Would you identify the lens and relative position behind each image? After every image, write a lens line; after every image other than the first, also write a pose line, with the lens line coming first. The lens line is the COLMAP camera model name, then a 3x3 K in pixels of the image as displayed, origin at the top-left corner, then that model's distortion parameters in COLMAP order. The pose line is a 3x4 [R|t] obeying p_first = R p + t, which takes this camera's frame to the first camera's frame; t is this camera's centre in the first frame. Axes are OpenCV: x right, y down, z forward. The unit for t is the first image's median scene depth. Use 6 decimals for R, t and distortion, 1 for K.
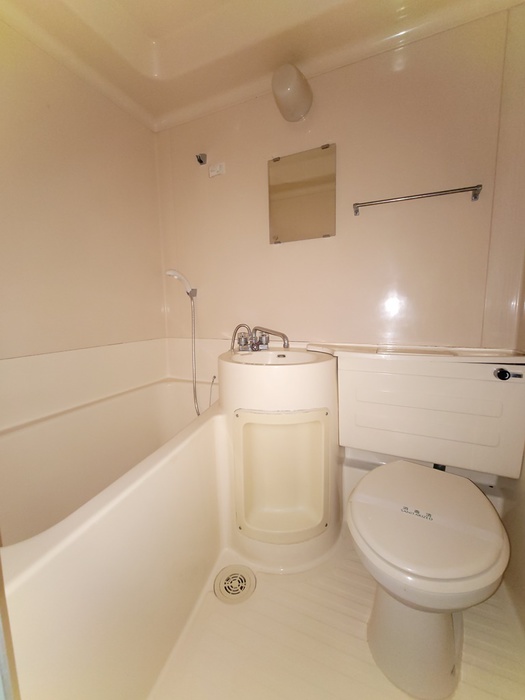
lens RADIAL K [[287.6, 0, 261.8], [0, 287.6, 346.9], [0, 0, 1]] dist [-0.001890, 0.000260]
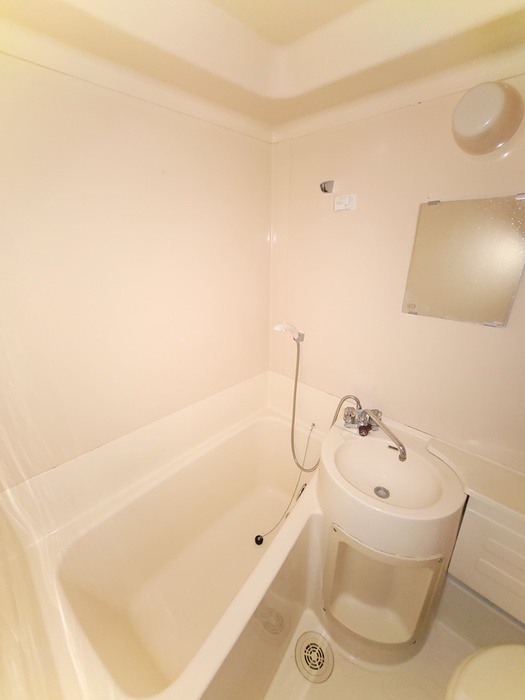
lens RADIAL K [[283.0, 0, 269.2], [0, 283.0, 348.4], [0, 0, 1]] dist [0.010968, 0.000083]
pose [[0.945779, 0.137080, -0.294467, -0.069088], [-0.064344, 0.967686, 0.243812, -0.409144], [0.318373, -0.211645, 0.924037, 0.138223]]
